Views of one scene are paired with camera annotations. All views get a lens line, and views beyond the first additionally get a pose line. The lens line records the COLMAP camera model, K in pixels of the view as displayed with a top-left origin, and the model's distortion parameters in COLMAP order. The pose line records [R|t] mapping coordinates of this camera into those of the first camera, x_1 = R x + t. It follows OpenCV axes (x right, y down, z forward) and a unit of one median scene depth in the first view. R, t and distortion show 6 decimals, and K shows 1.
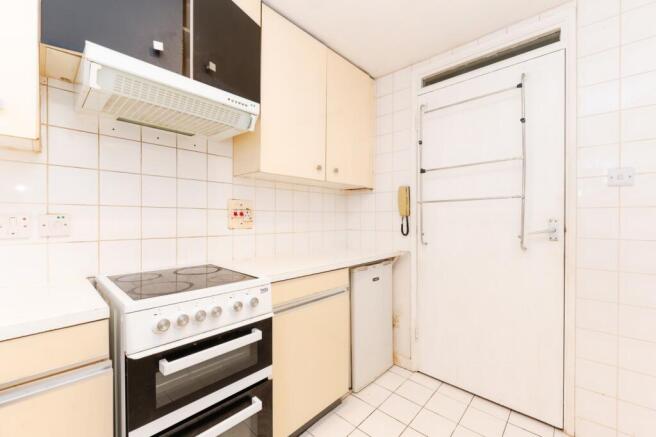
lens RADIAL K [[277.8, 0, 329.1], [0, 277.8, 220.8], [0, 0, 1]] dist [-0.000766, 0.000043]
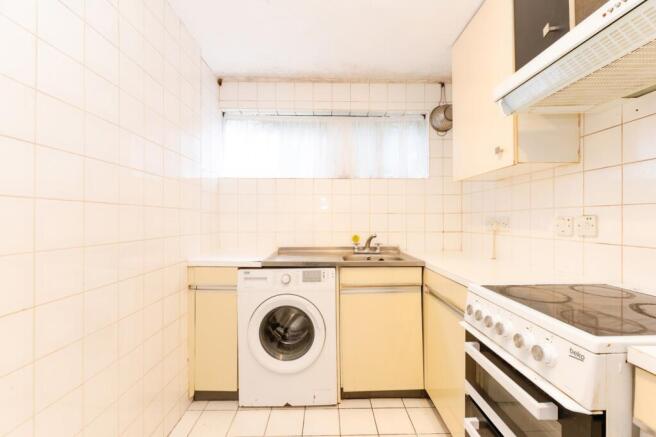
lens RADIAL K [[280.2, 0, 356.6], [0, 280.2, 218.7], [0, 0, 1]] dist [-0.000305, -0.000007]
pose [[-0.705351, -0.002780, -0.708853, 0.434870], [-0.004423, 0.999990, 0.000480, -0.008935], [0.708844, 0.003474, -0.705356, 1.139495]]
